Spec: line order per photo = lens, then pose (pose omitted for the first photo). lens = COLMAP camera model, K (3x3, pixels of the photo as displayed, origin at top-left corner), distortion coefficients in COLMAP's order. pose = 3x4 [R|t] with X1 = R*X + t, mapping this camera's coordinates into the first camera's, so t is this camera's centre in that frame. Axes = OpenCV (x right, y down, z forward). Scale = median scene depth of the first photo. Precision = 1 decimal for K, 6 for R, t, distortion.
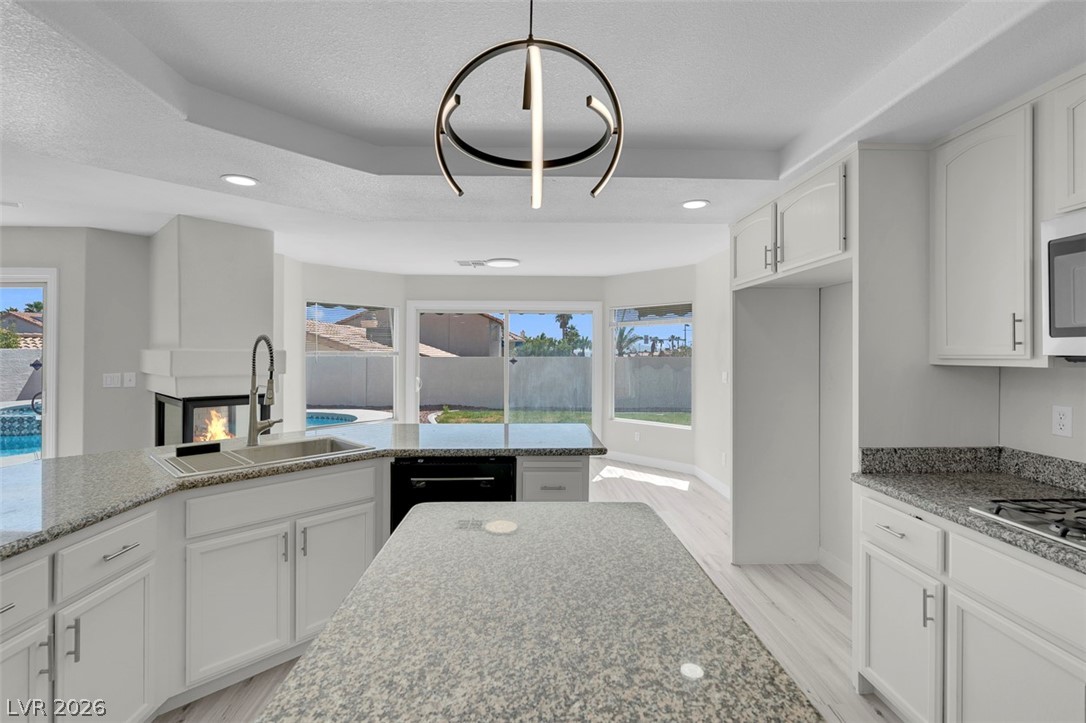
lens RADIAL K [[500.0, 0, 537.0], [0, 500.0, 353.8], [0, 0, 1]] dist [-0.004383, 0.000381]
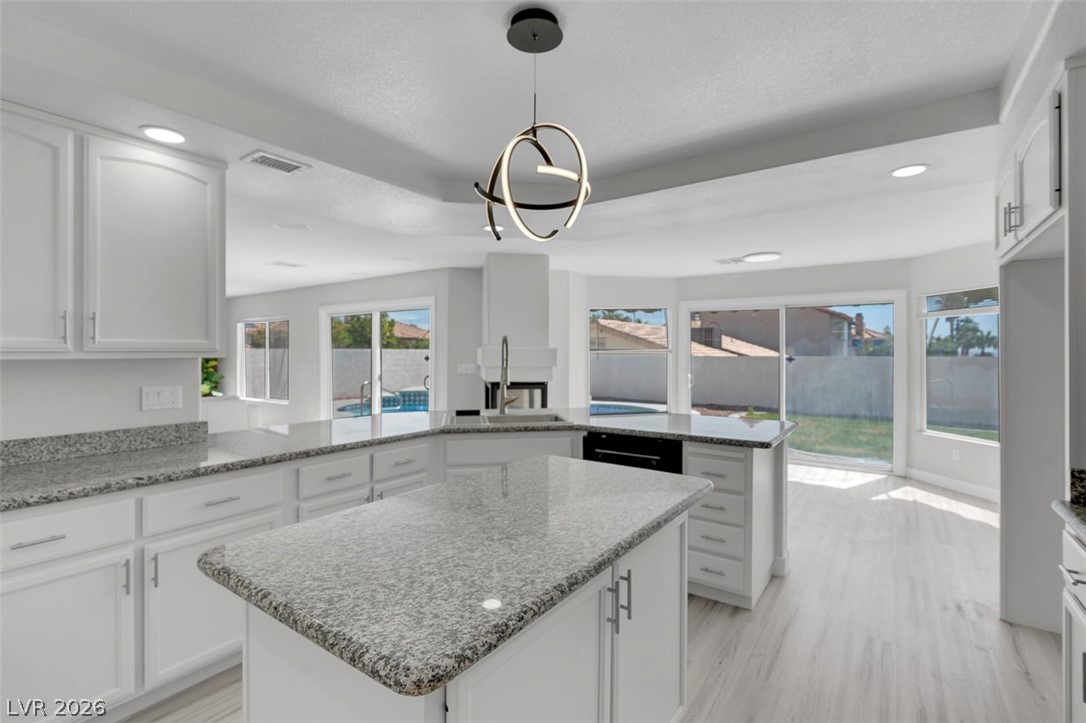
lens RADIAL K [[500.0, 0, 537.0], [0, 500.0, 353.8], [0, 0, 1]] dist [-0.004383, 0.000381]
pose [[0.795717, 0.001055, -0.605667, 0.332242], [-0.001811, 0.999998, -0.000637, 0.013157], [0.605666, 0.001604, 0.795718, -0.057974]]
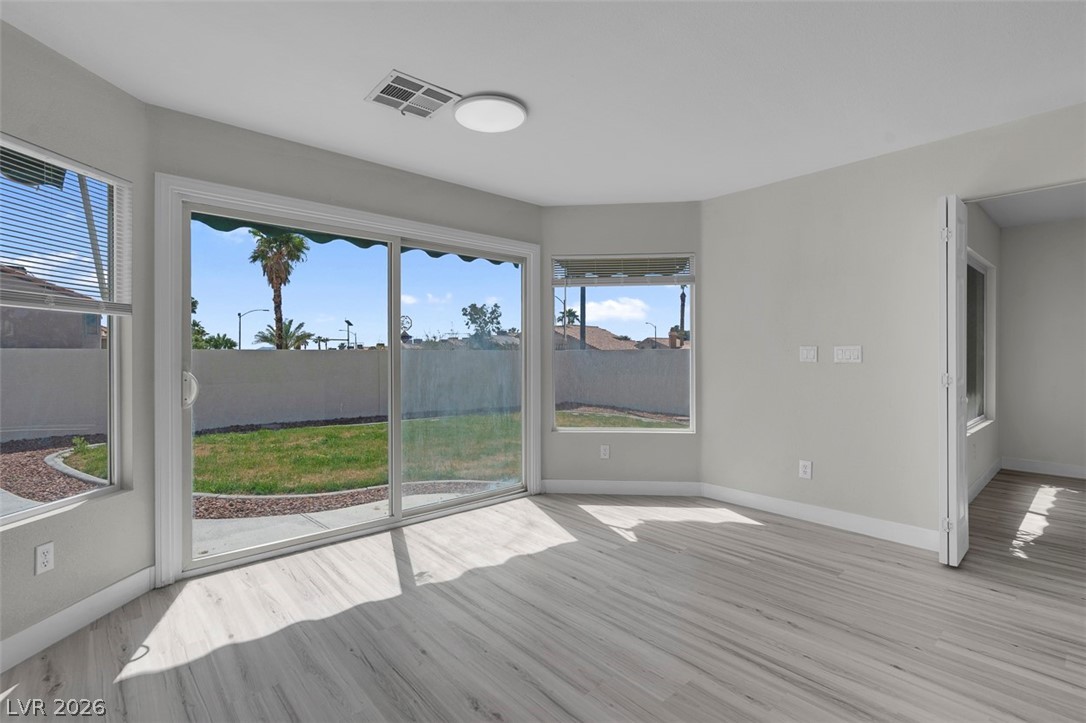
lens RADIAL K [[500.0, 0, 537.0], [0, 500.0, 353.8], [0, 0, 1]] dist [-0.004383, 0.000381]
pose [[0.770961, -0.000681, 0.636882, -0.642631], [0.004489, 0.999980, -0.004365, 0.081775], [-0.636866, 0.006224, 0.770949, 1.202421]]
